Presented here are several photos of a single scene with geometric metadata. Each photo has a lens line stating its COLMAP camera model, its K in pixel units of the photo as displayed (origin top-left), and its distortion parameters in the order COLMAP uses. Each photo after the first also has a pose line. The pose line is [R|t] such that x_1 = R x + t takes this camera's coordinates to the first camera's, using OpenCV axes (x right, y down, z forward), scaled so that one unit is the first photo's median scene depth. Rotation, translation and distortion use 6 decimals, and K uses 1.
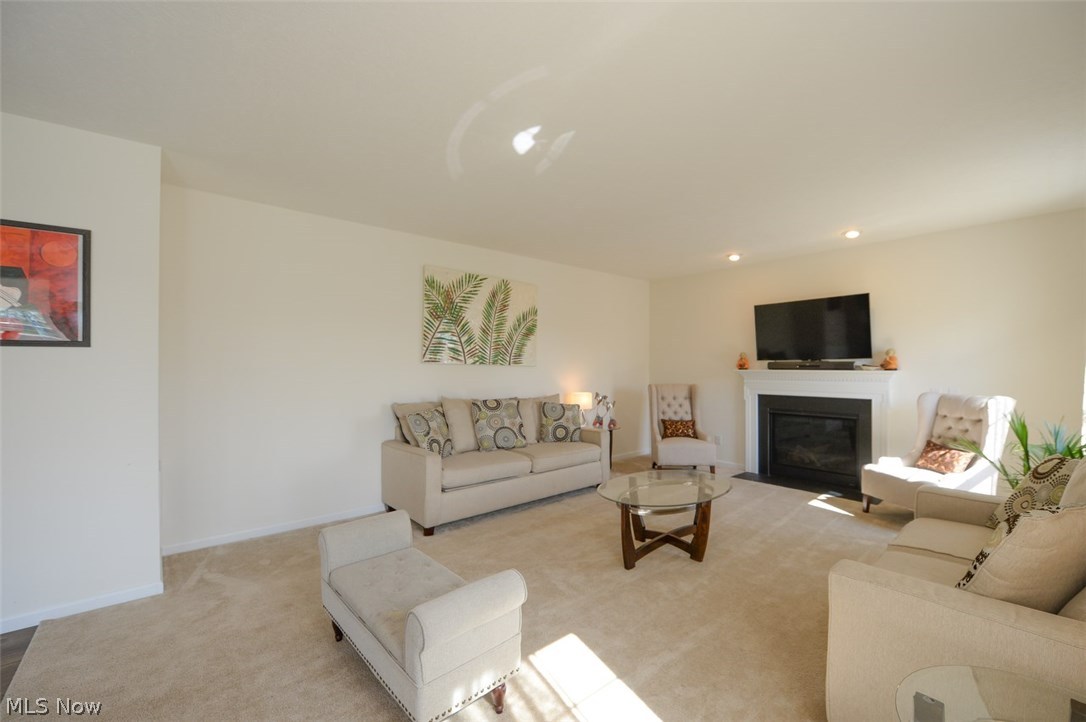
lens RADIAL K [[441.1, 0, 543.0], [0, 441.1, 361.0], [0, 0, 1]] dist [-0.017834, -0.000931]
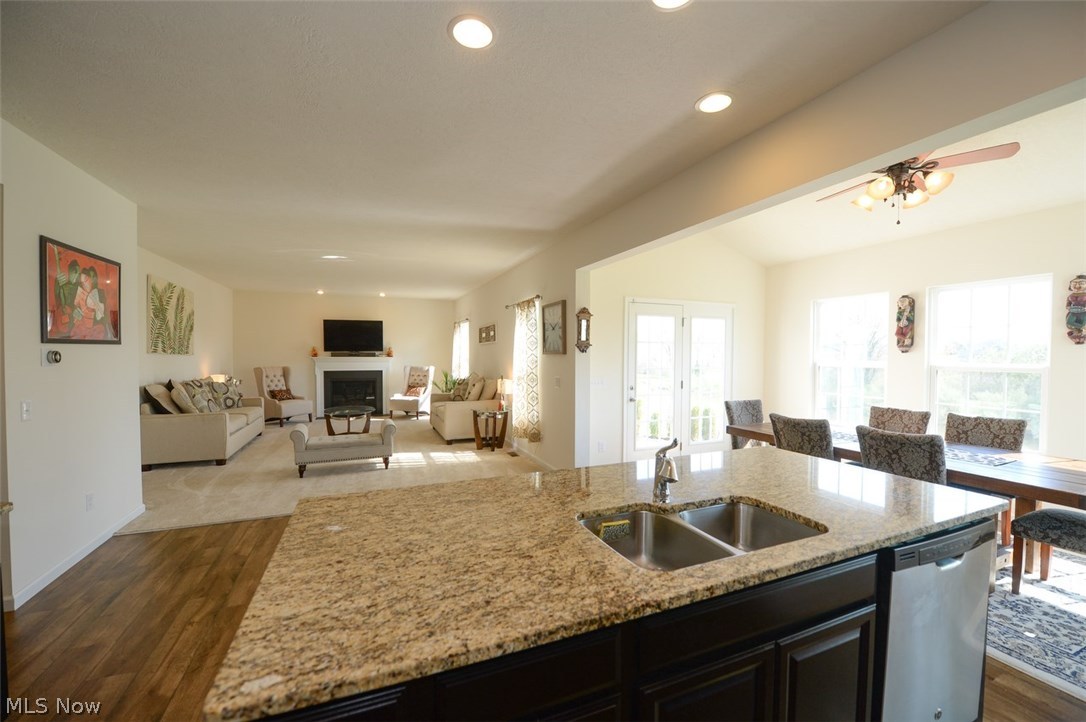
lens RADIAL K [[434.8, 0, 543.0], [0, 434.8, 361.0], [0, 0, 1]] dist [-0.012448, -0.003836]
pose [[0.313988, -0.015934, 0.949293, -1.004648], [-0.012899, 0.999695, 0.021047, -0.012414], [-0.949339, -0.018854, 0.313687, -0.407741]]
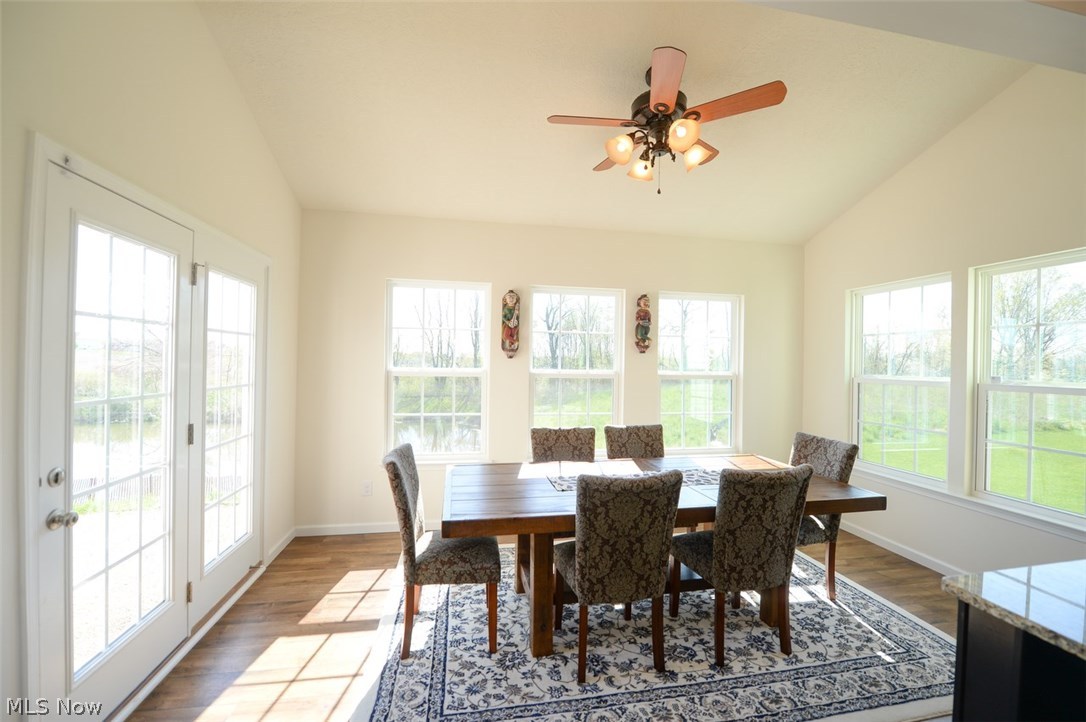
lens RADIAL K [[441.1, 0, 543.0], [0, 441.1, 361.0], [0, 0, 1]] dist [-0.017834, -0.000931]
pose [[-0.858442, -0.011532, 0.512781, -0.354098], [-0.019770, 0.999748, -0.010613, -0.008183], [-0.512529, -0.019248, -0.858454, -0.200372]]
